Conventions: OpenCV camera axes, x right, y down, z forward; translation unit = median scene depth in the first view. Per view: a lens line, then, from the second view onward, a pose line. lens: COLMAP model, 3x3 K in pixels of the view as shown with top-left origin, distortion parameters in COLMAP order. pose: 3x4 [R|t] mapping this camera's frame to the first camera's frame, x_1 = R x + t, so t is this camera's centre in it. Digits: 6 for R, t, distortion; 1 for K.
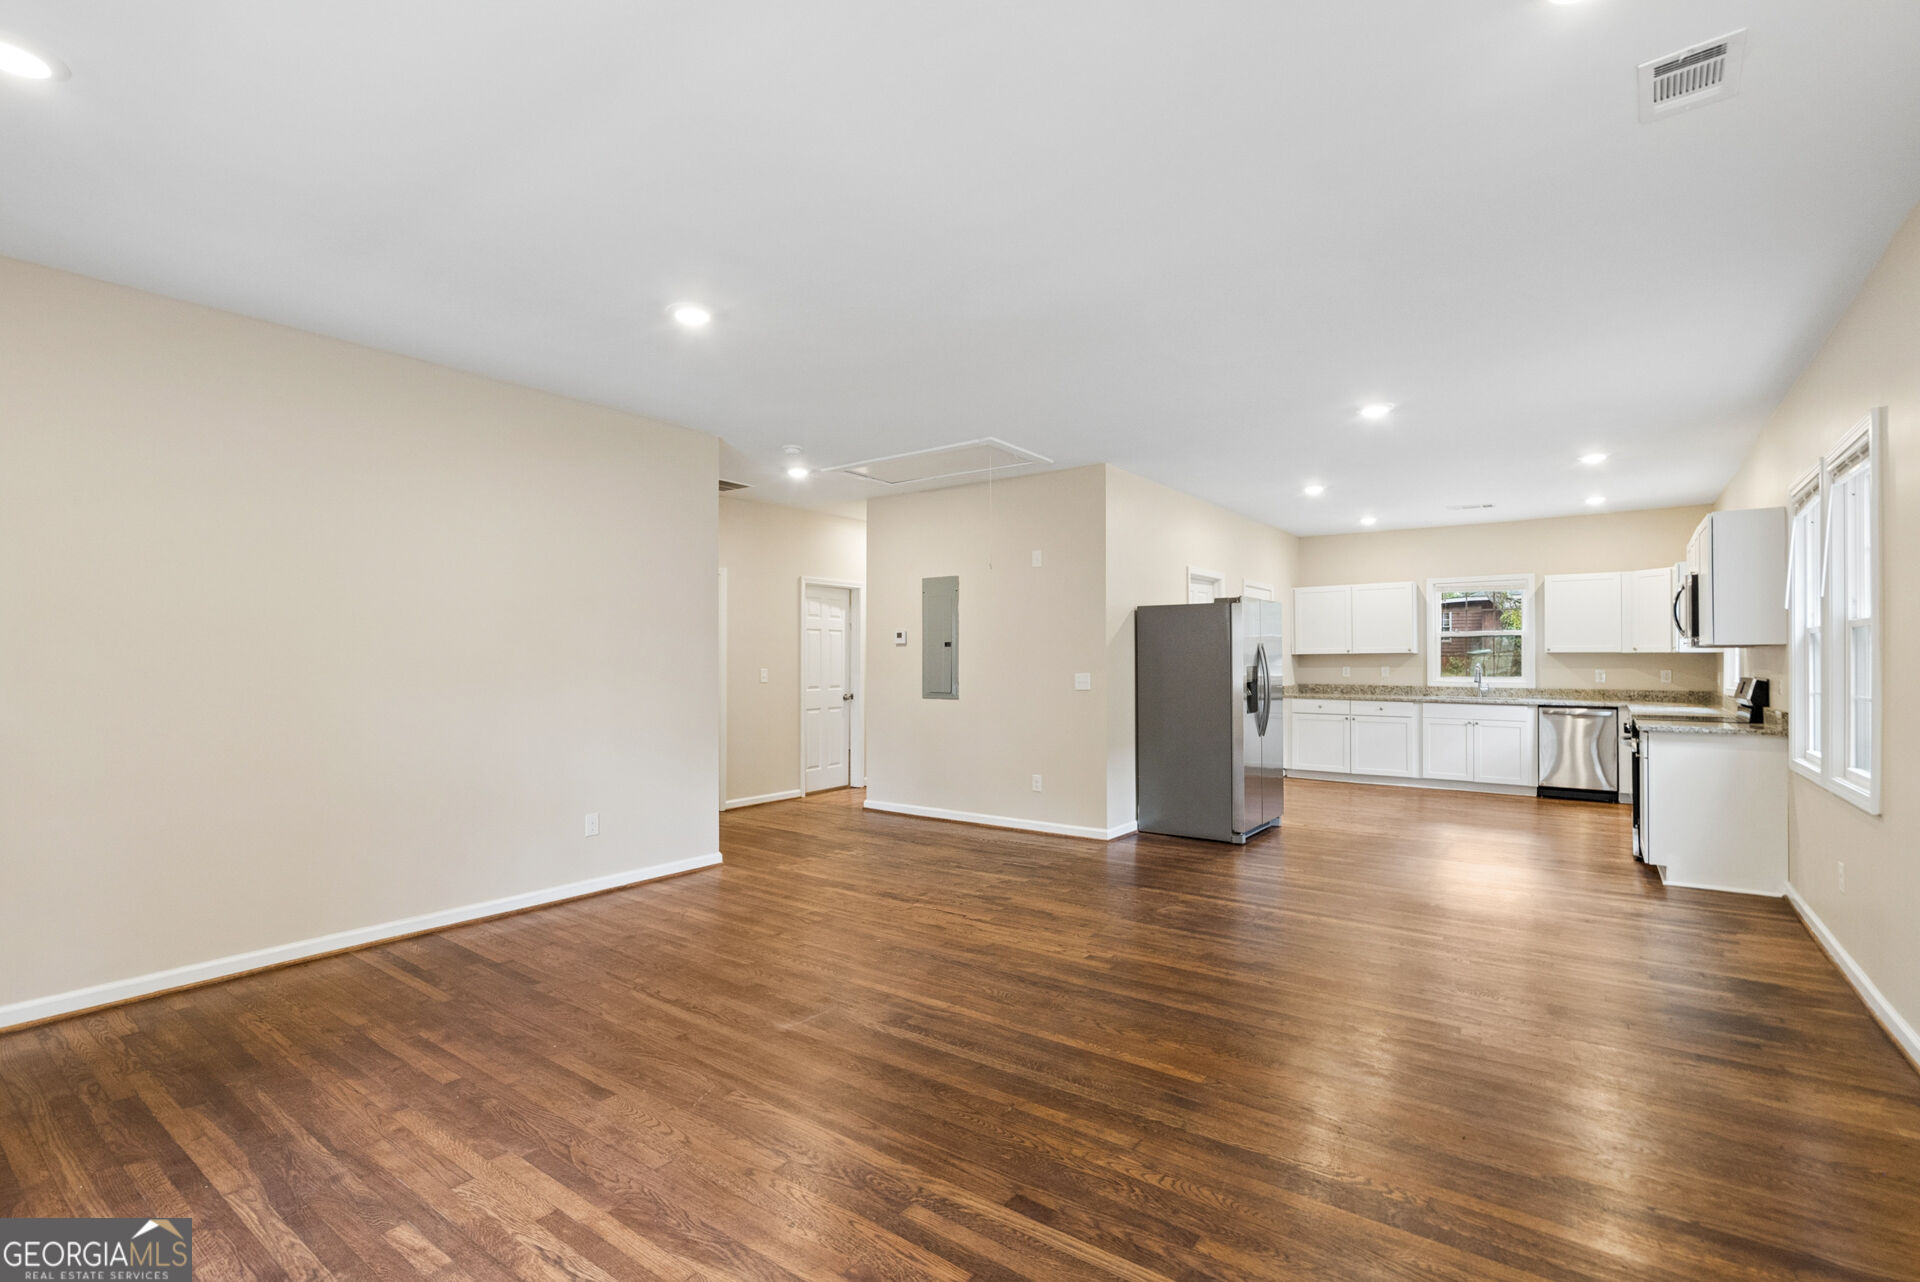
lens RADIAL K [[870.6, 0, 964.6], [0, 870.6, 656.6], [0, 0, 1]] dist [-0.000888, 0.000836]
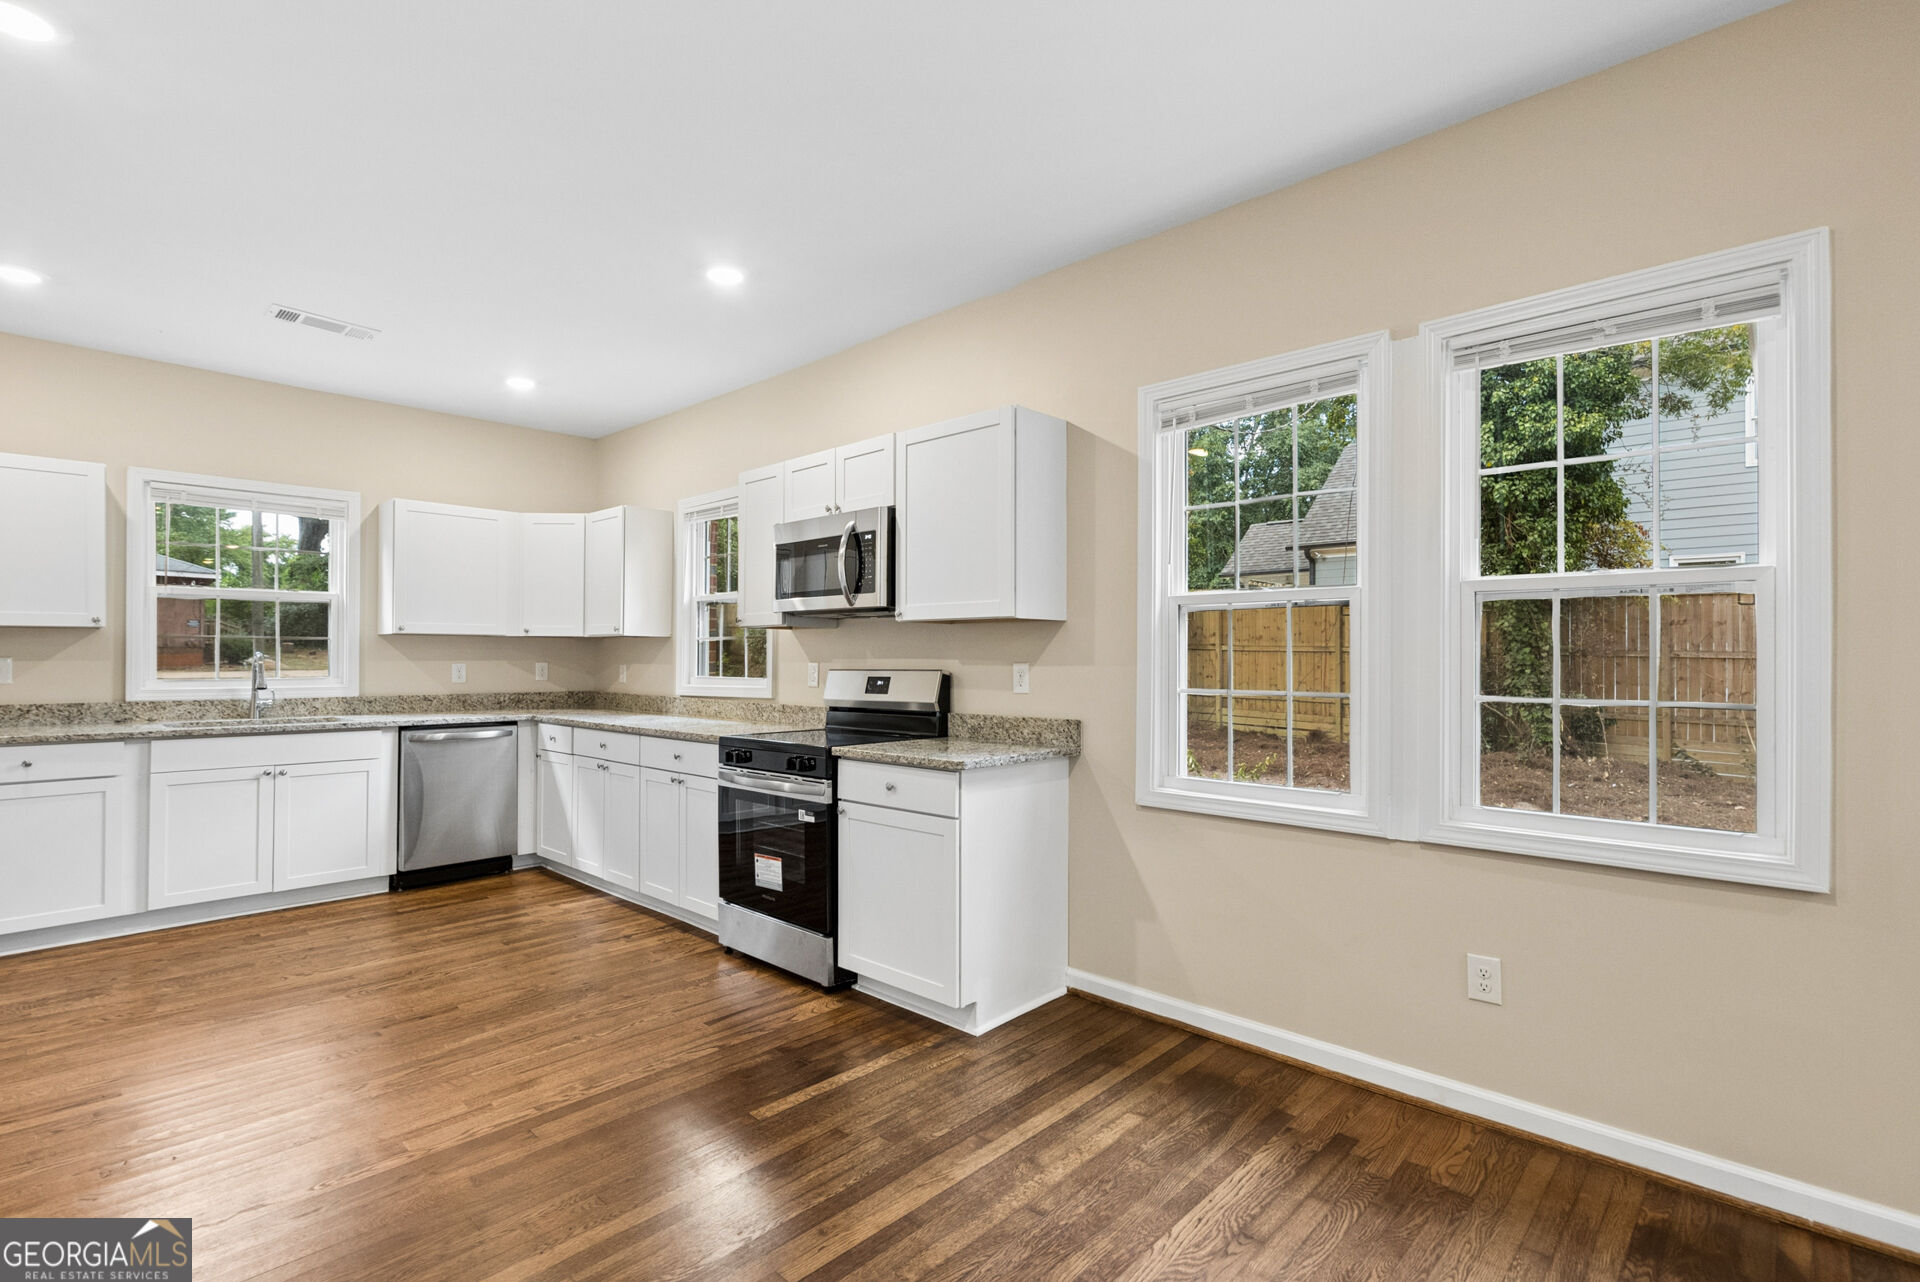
lens RADIAL K [[892.8, 0, 961.0], [0, 892.8, 649.9], [0, 0, 1]] dist [-0.003061, 0.000477]
pose [[0.116138, 0.010059, 0.993182, 0.167806], [-0.007606, 0.999928, -0.009238, 0.011172], [-0.993204, -0.006482, 0.116206, 0.722856]]
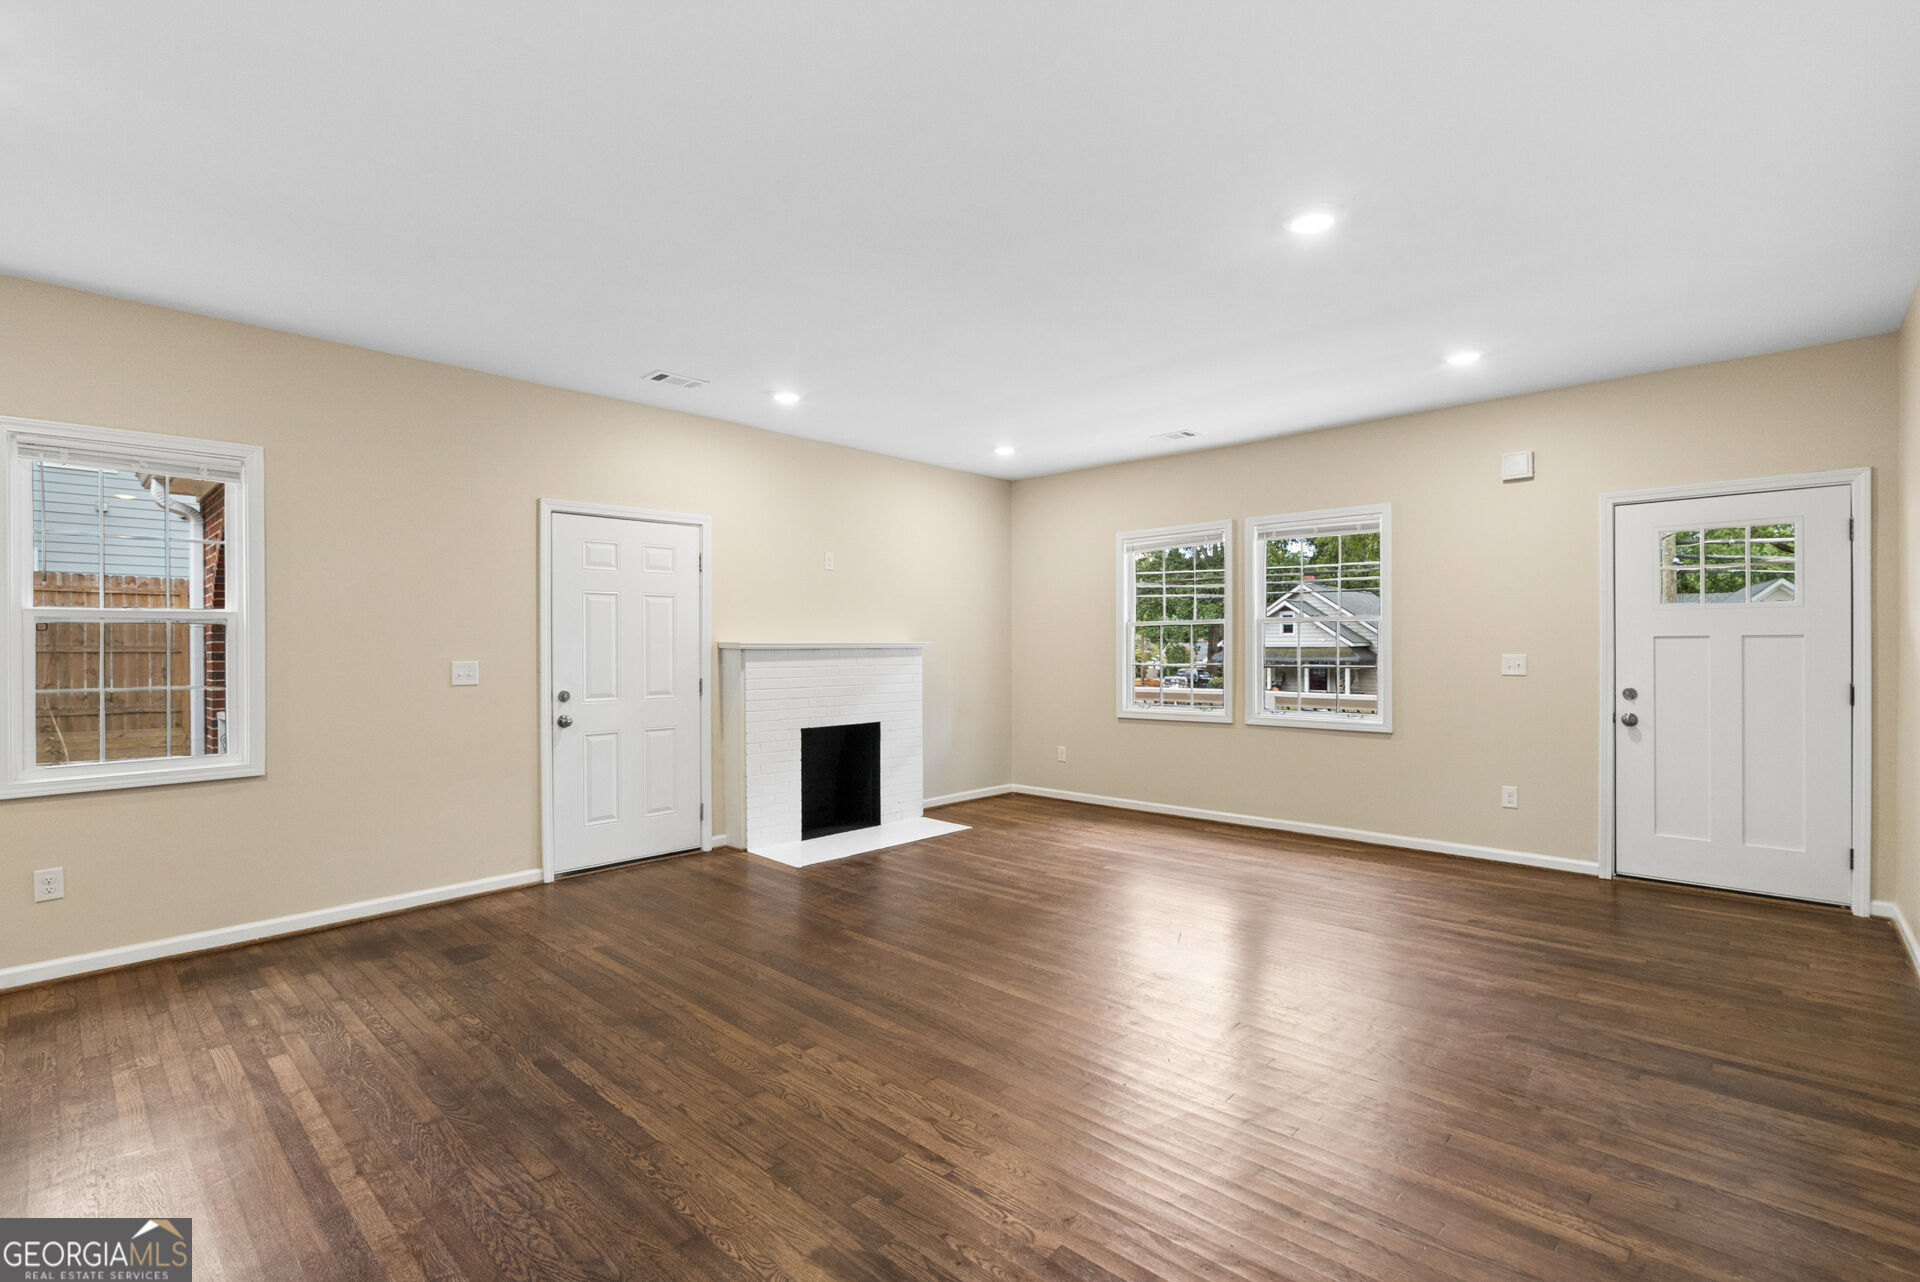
lens RADIAL K [[882.6, 0, 967.0], [0, 882.6, 645.1], [0, 0, 1]] dist [-0.001250, 0.000956]
pose [[-0.993512, 0.006166, 0.113561, -0.044635], [0.005603, 0.999970, -0.005275, 0.004733], [-0.113590, -0.004604, -0.993517, 1.009128]]
